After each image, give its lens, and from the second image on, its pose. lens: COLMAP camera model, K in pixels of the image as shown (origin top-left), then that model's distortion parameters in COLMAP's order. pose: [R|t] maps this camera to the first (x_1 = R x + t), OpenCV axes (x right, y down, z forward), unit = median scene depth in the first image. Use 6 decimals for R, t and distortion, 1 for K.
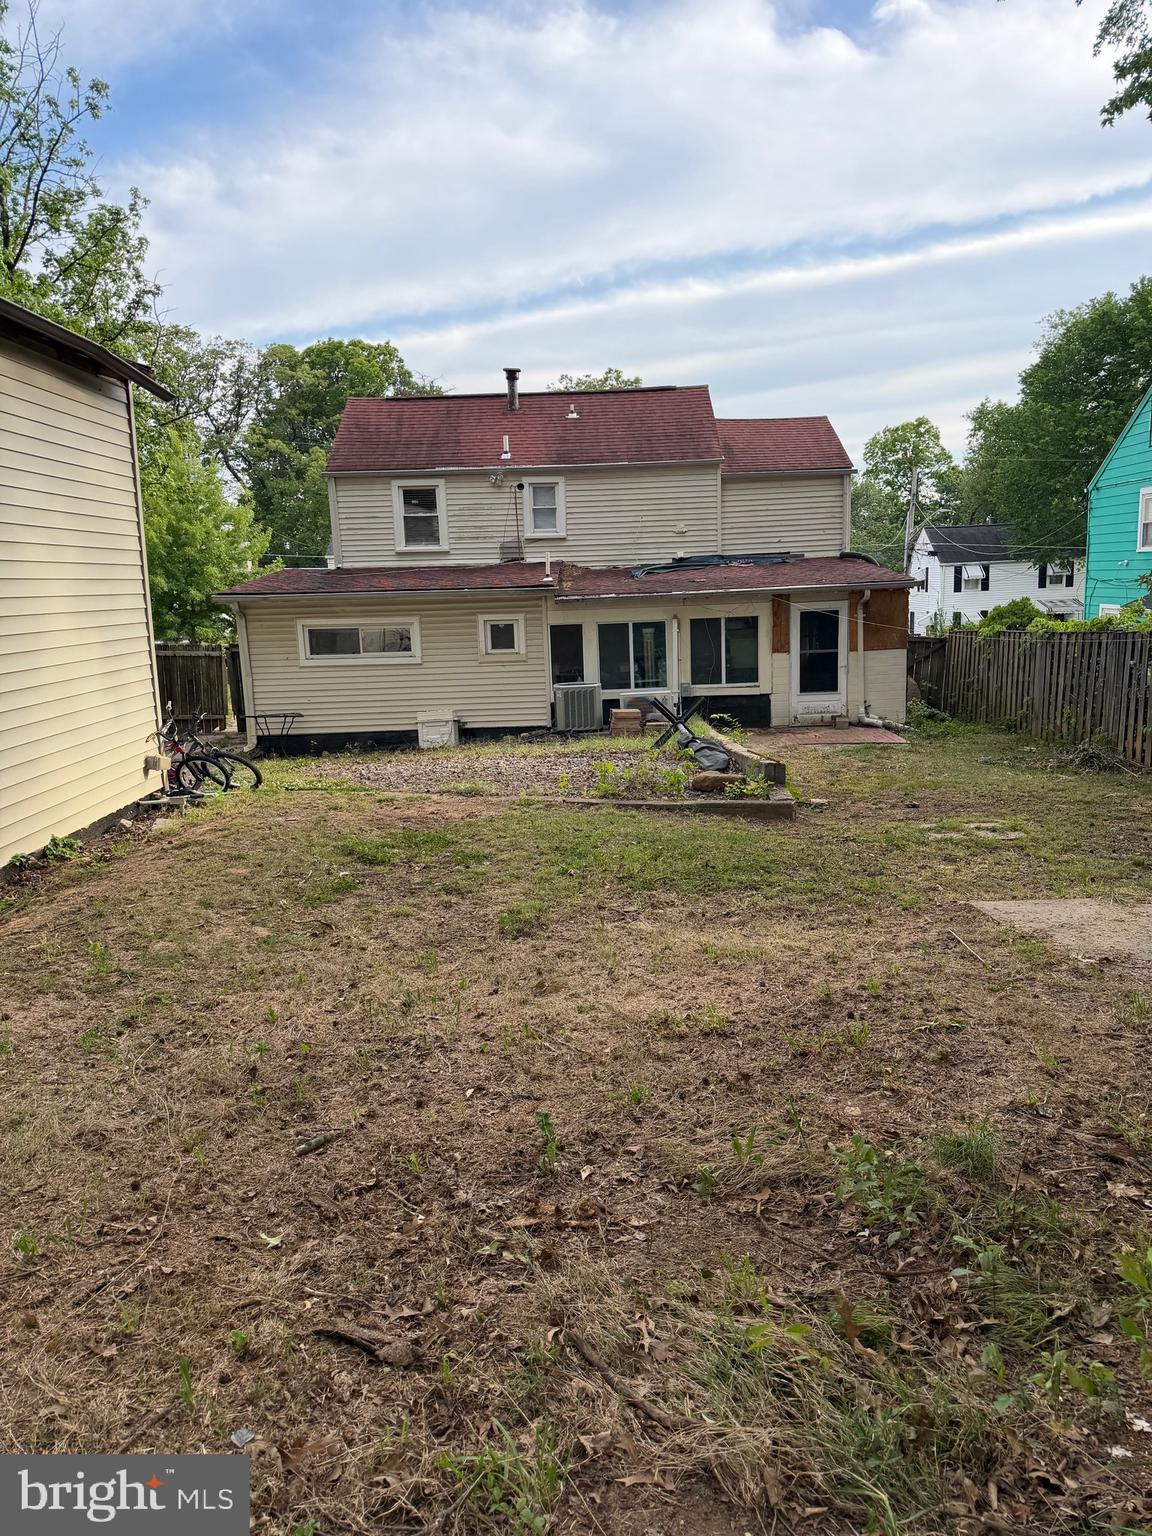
lens RADIAL K [[1074.8, 0, 576.0], [0, 1074.8, 768.0], [0, 0, 1]] dist [0.199945, -0.438875]
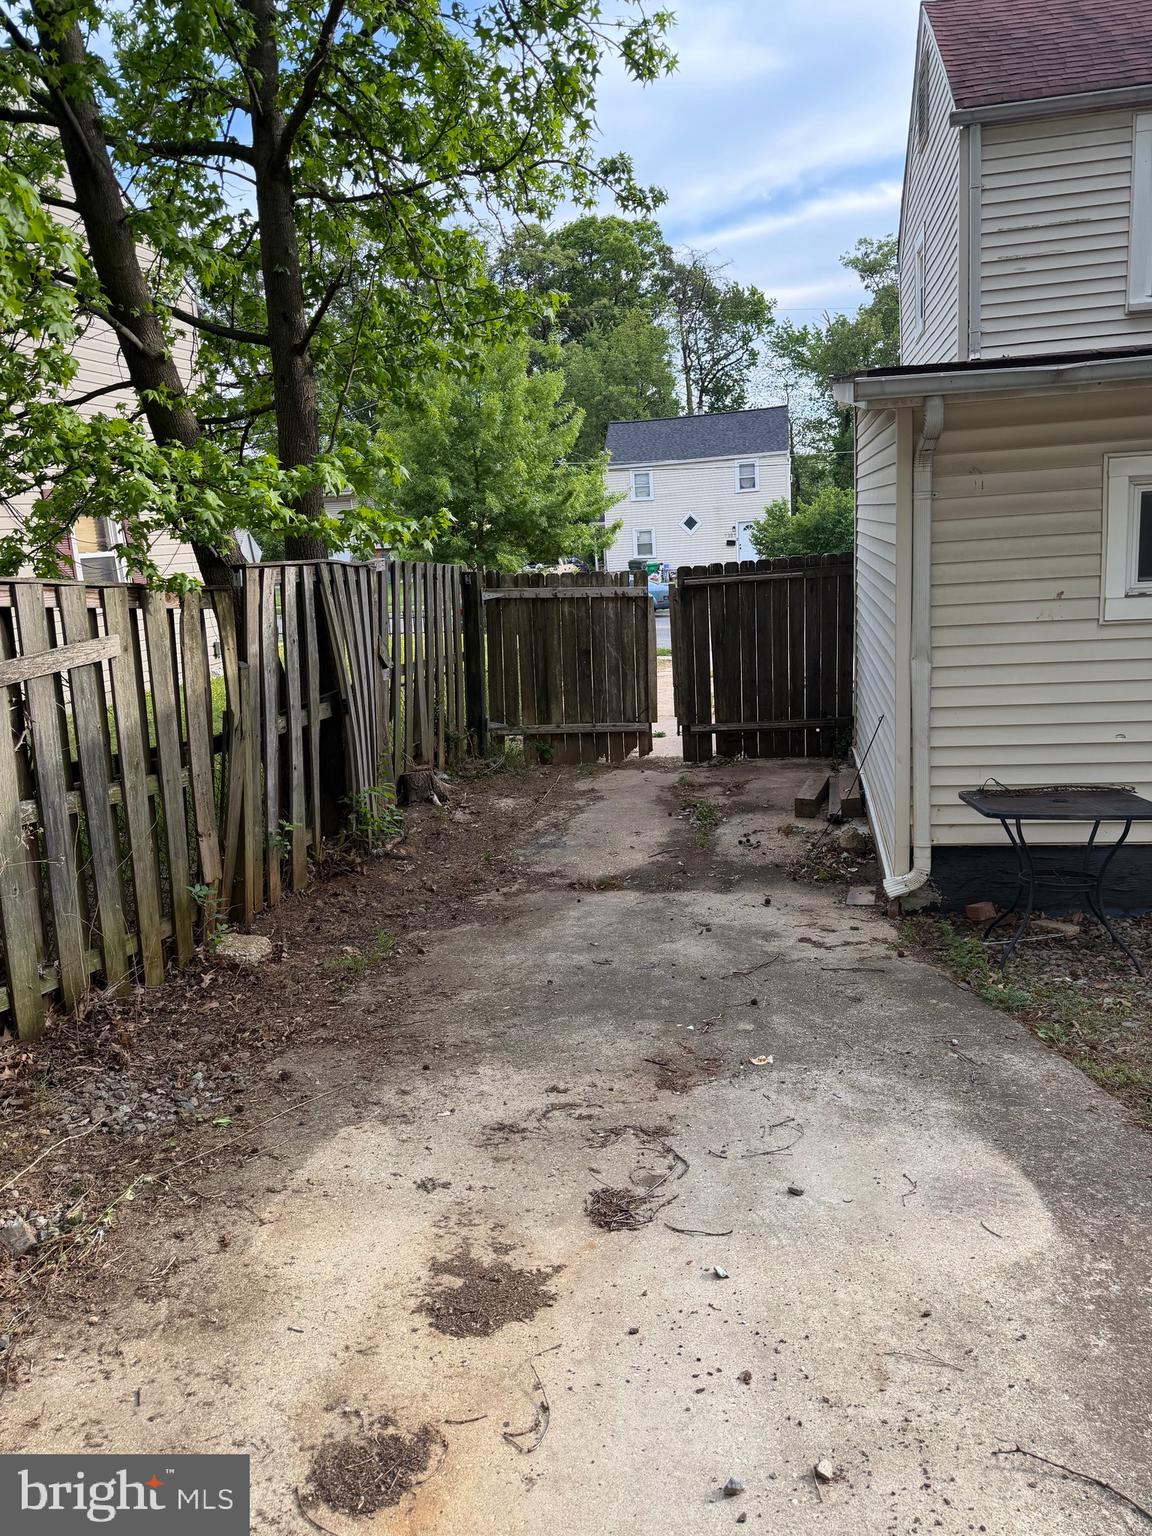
lens RADIAL K [[1118.8, 0, 579.0], [0, 1118.8, 750.3], [0, 0, 1]] dist [0.086871, -0.089394]
pose [[0.982050, 0.008896, -0.188412, -0.328538], [-0.001834, 0.999290, 0.037624, -0.068850], [0.188613, -0.036603, 0.981369, 0.660854]]
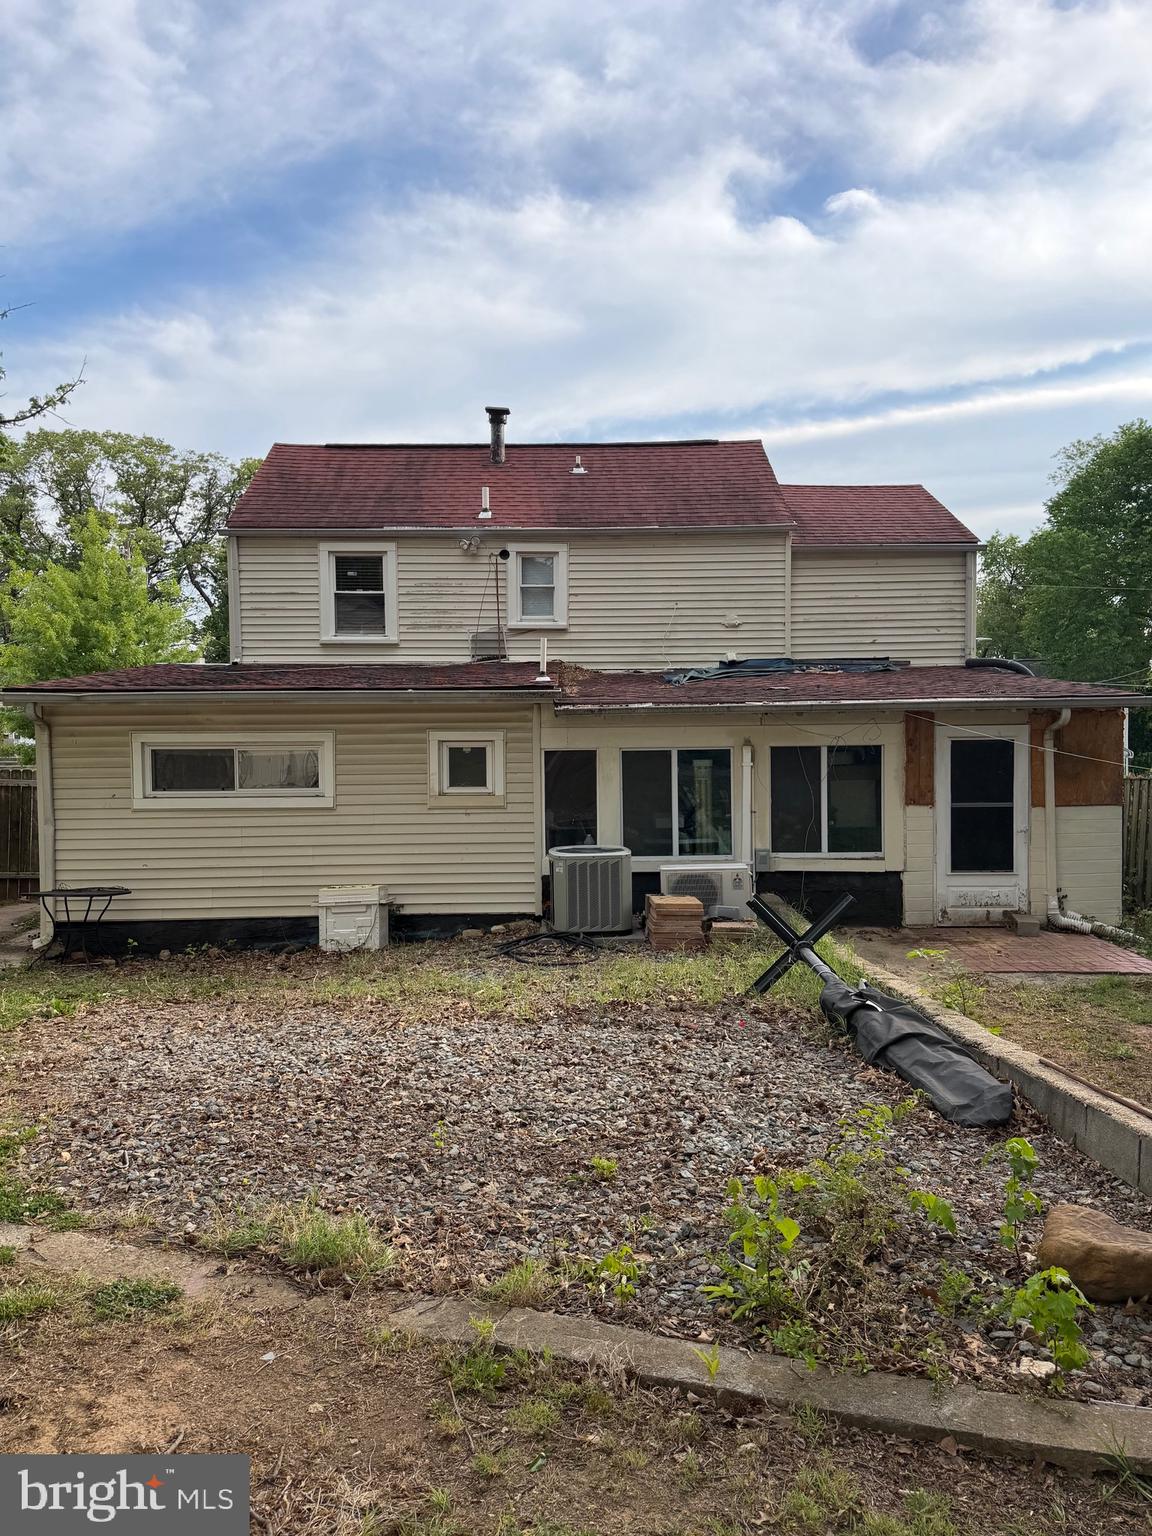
lens RADIAL K [[1093.4, 0, 561.6], [0, 1093.4, 755.3], [0, 0, 1]] dist [0.081080, -0.071402]
pose [[0.999677, 0.024489, 0.006731, -0.018480], [-0.023386, 0.990950, -0.132179, -0.046347], [-0.009907, 0.131979, 0.991203, 0.372879]]
